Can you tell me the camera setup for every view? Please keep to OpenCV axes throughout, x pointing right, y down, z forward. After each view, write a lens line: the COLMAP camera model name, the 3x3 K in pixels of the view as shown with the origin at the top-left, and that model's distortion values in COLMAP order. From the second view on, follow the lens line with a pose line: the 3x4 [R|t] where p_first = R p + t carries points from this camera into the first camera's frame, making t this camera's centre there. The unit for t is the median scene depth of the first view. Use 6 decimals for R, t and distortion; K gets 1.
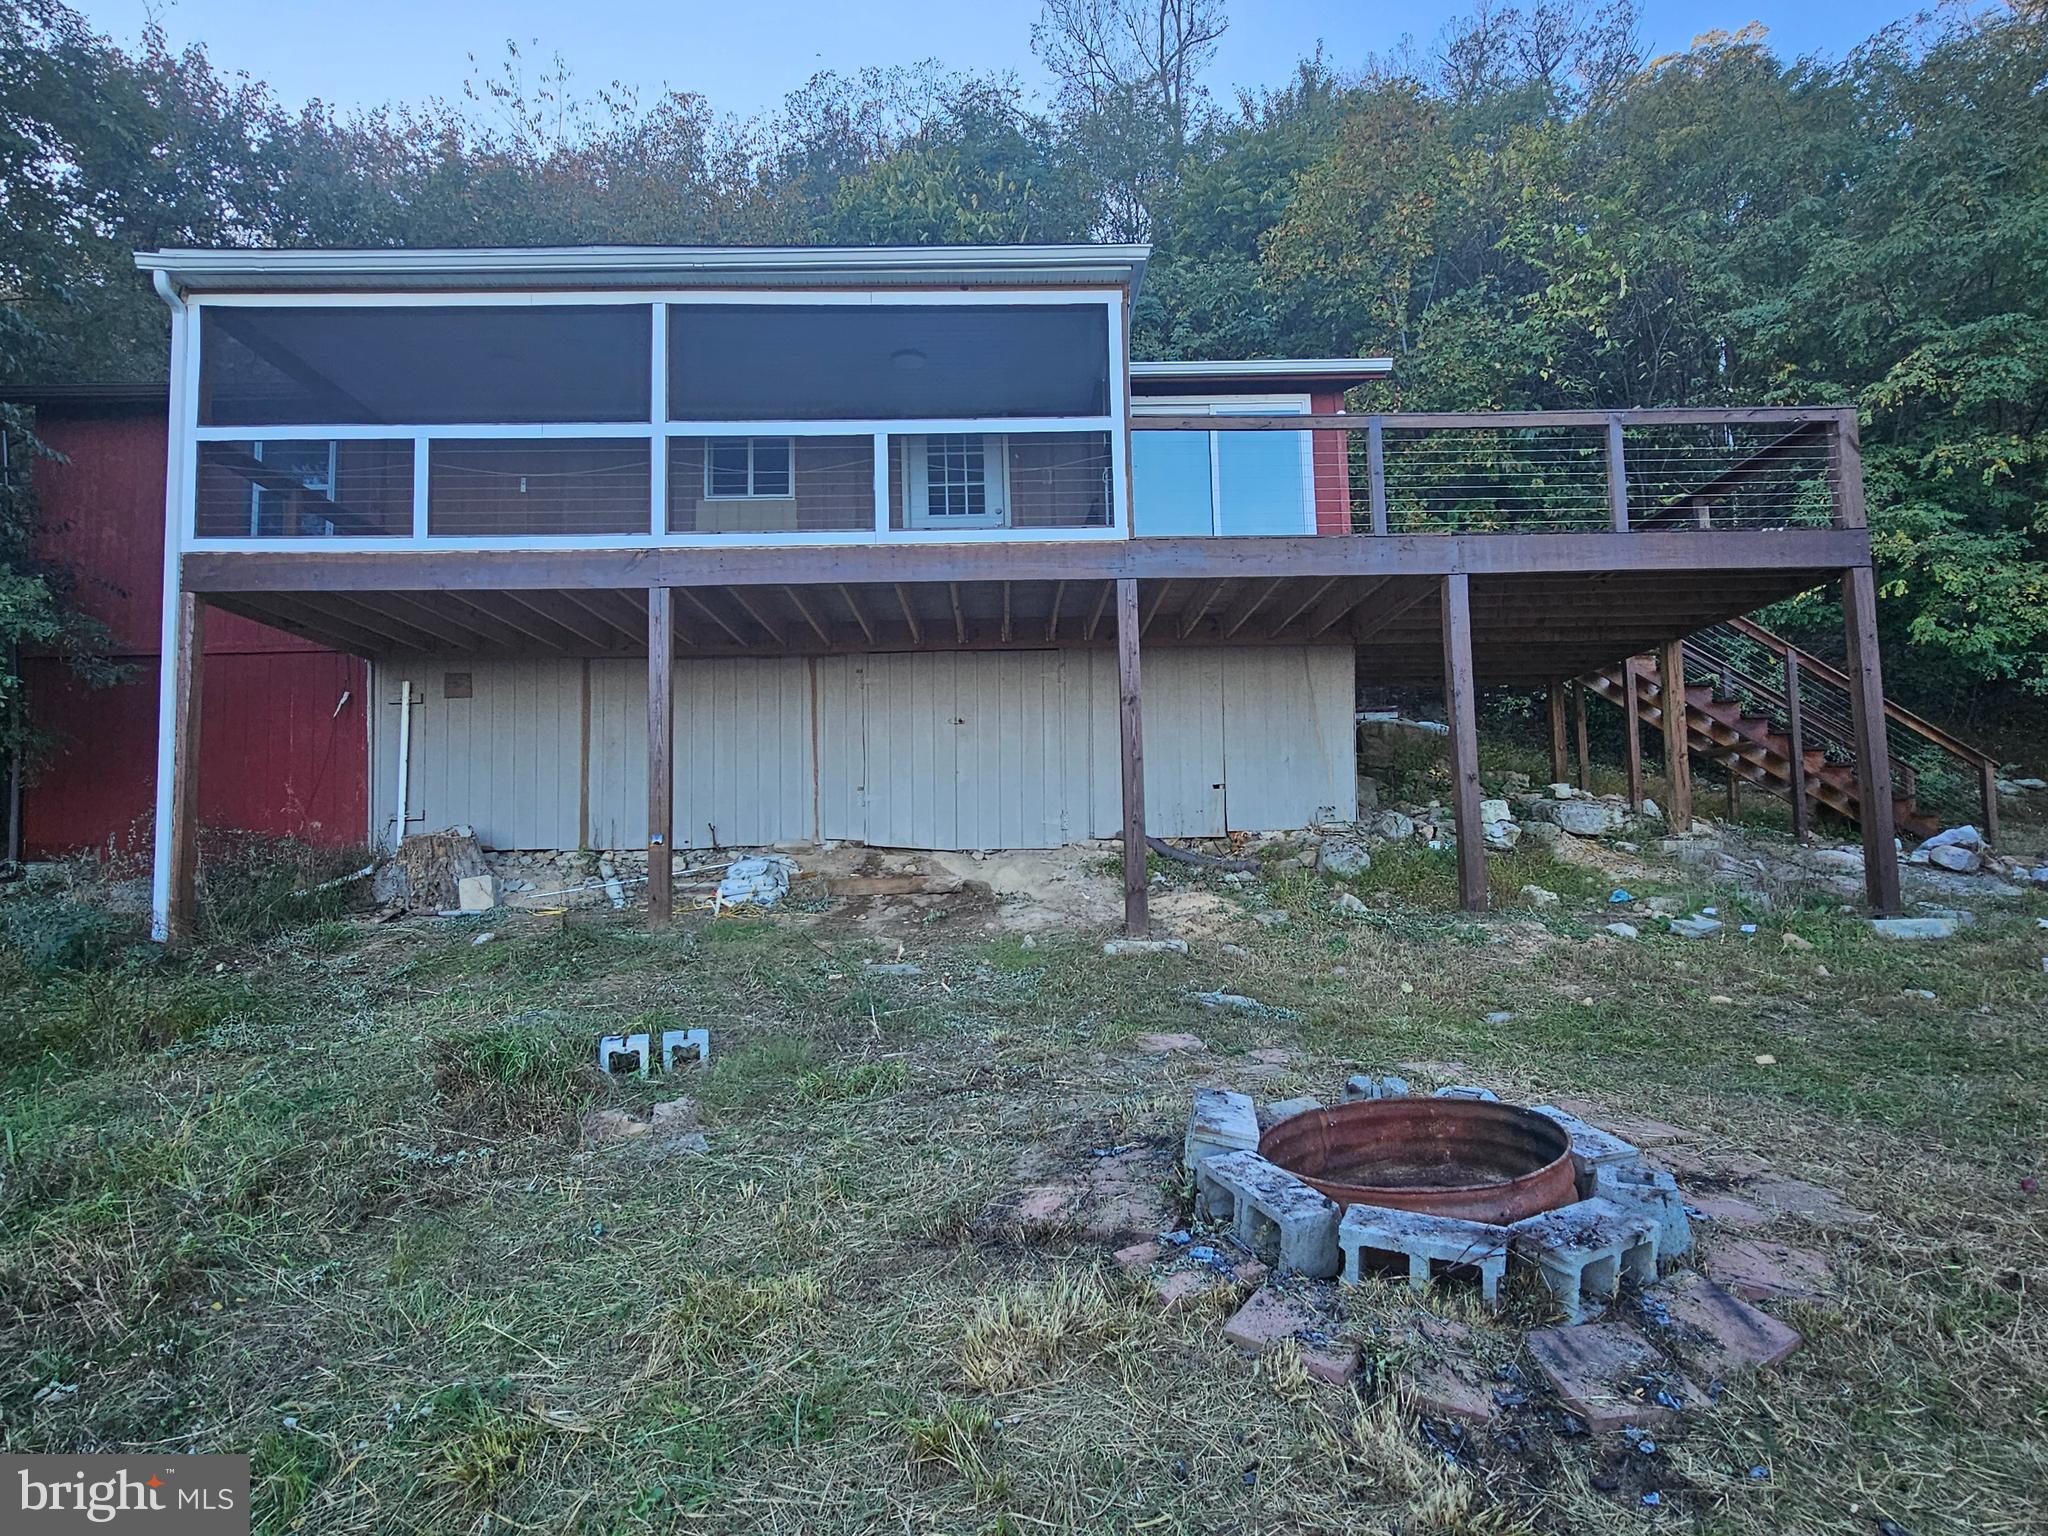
lens RADIAL K [[1146.2, 0, 1026.3], [0, 1146.2, 783.1], [0, 0, 1]] dist [-0.000534, -0.000583]
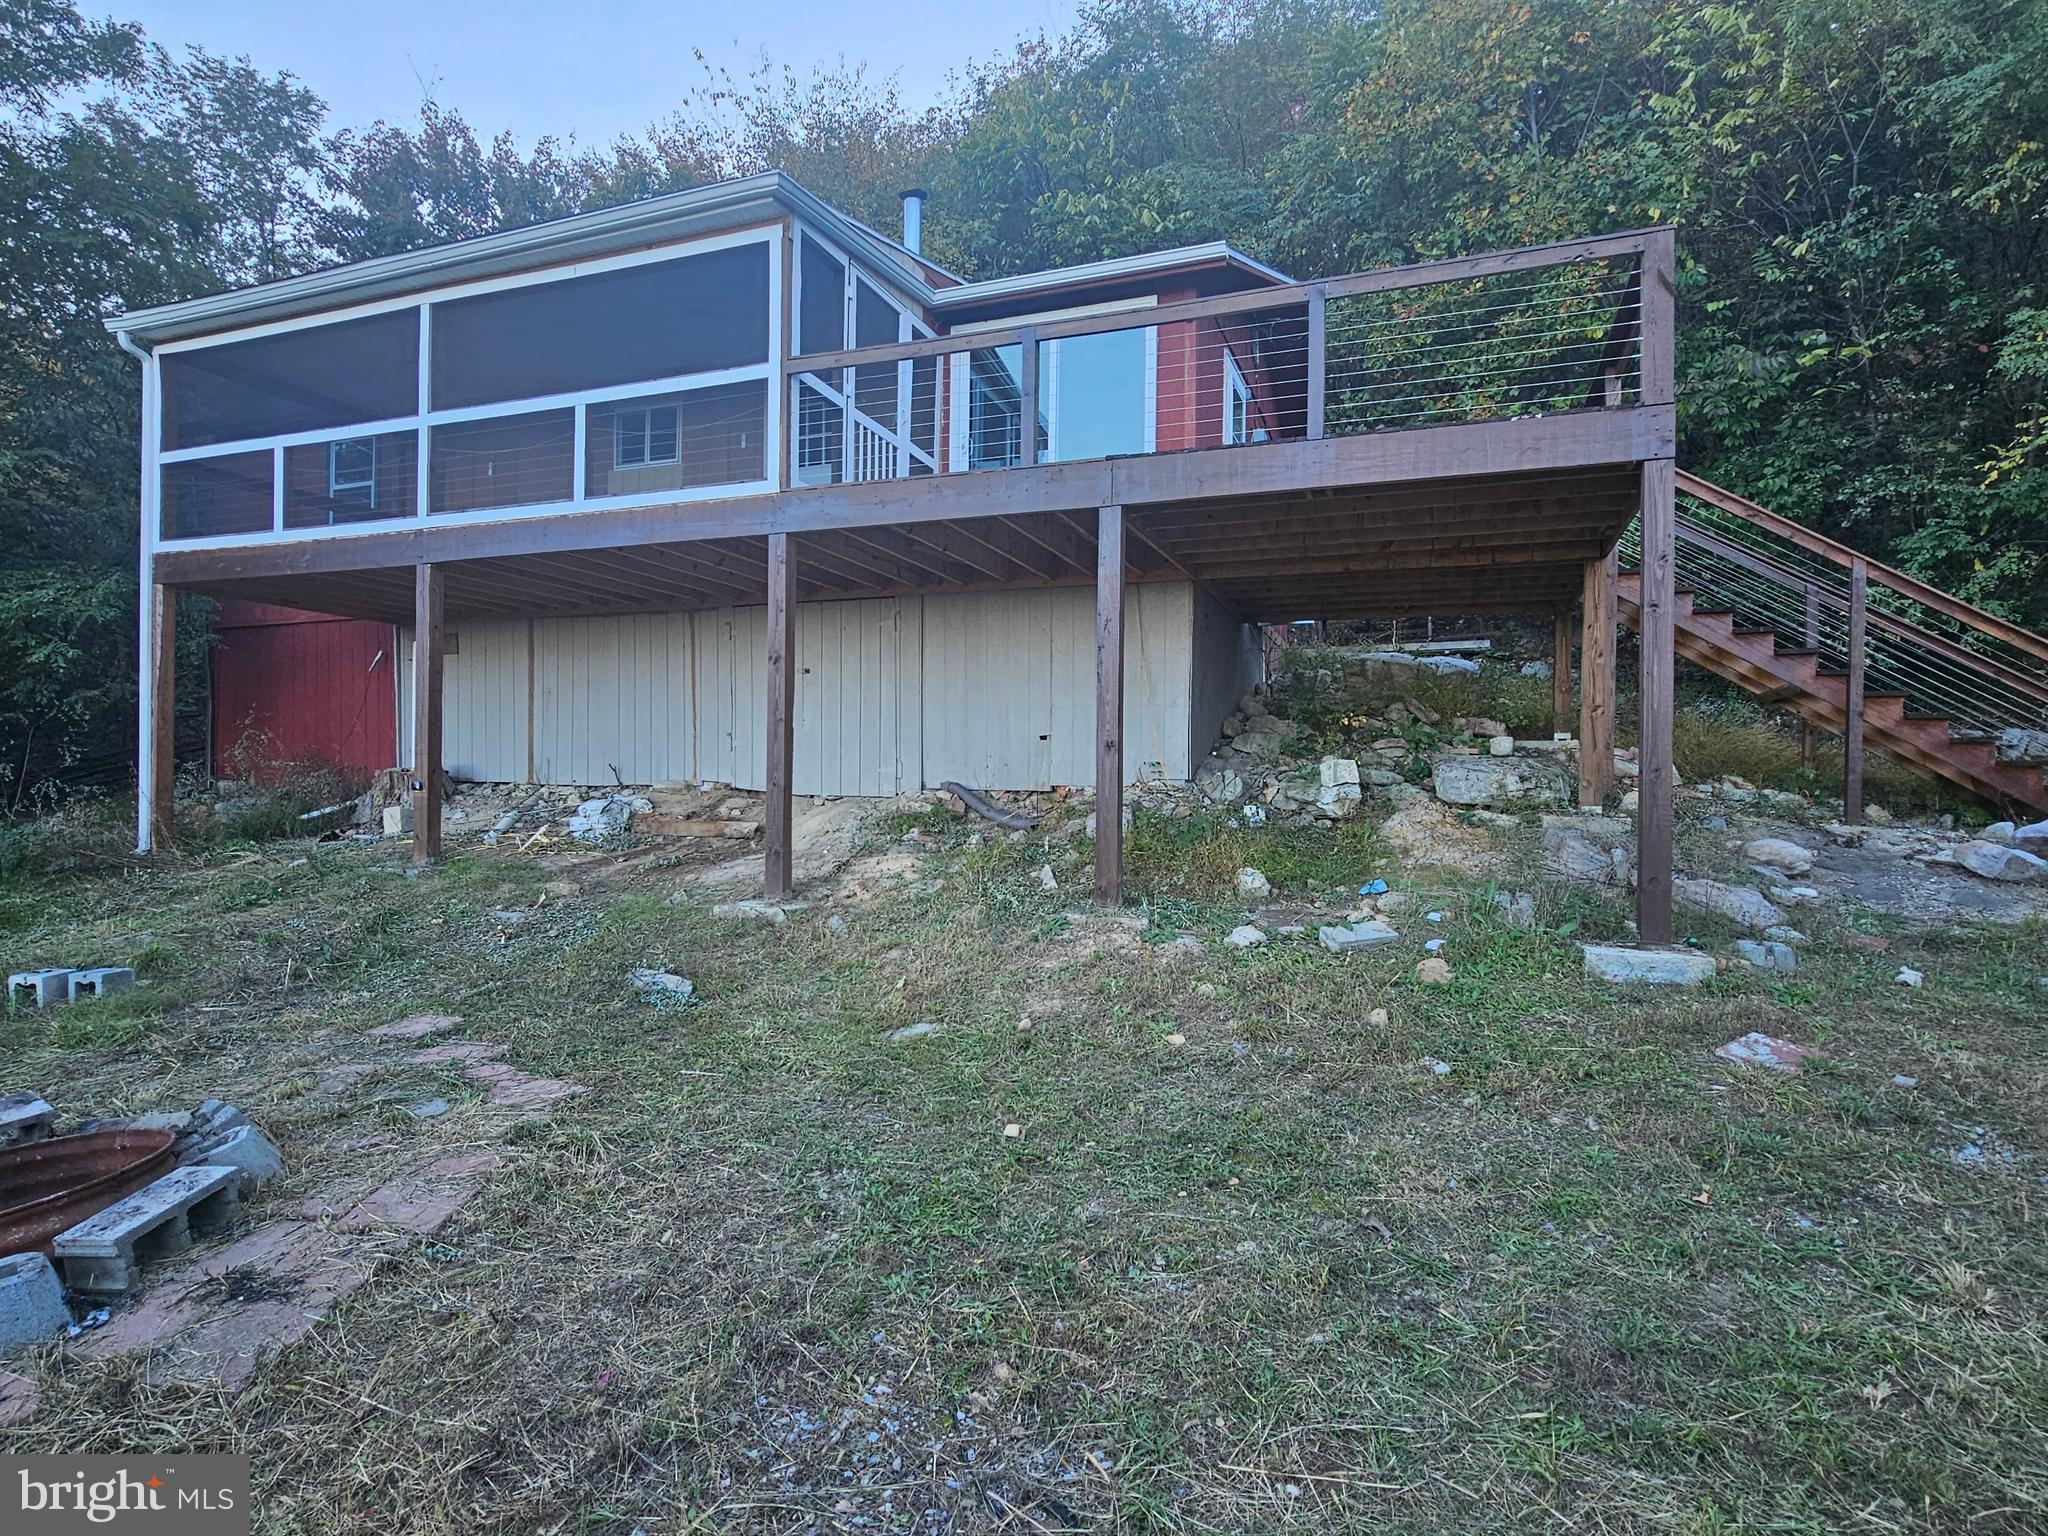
lens RADIAL K [[1077.3, 0, 1022.6], [0, 1077.3, 784.1], [0, 0, 1]] dist [-0.000953, -0.000092]
pose [[0.927992, 0.031584, -0.371259, 0.621364], [-0.000823, 0.996572, 0.082724, -0.042127], [0.372599, -0.076462, 0.924837, 0.216626]]
